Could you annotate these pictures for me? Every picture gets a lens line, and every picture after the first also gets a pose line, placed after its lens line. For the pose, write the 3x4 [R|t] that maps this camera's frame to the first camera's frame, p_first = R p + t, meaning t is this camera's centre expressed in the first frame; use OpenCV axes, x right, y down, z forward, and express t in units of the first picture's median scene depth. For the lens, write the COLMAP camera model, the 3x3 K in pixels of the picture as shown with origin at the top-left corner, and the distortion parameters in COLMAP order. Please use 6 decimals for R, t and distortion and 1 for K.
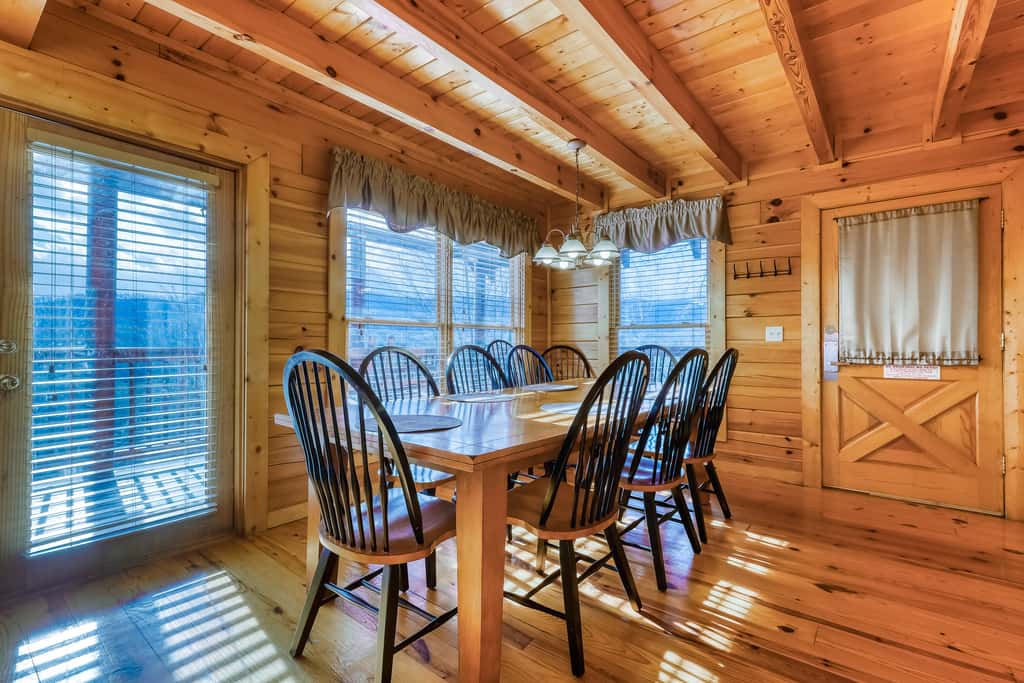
lens RADIAL K [[459.4, 0, 509.8], [0, 459.4, 341.6], [0, 0, 1]] dist [0.005415, -0.000737]
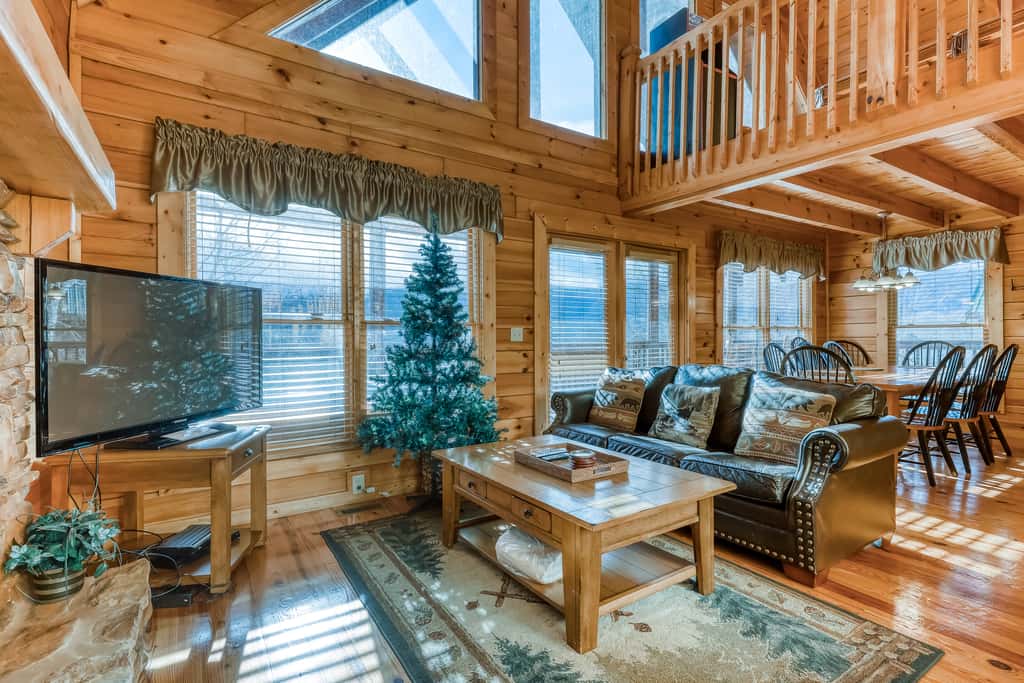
lens RADIAL K [[475.5, 0, 516.8], [0, 475.5, 337.1], [0, 0, 1]] dist [0.004307, -0.001788]
pose [[0.944341, -0.005675, -0.328920, -0.394423], [0.008221, 0.999946, 0.006351, -0.021968], [0.328866, -0.008701, 0.944337, -0.740952]]
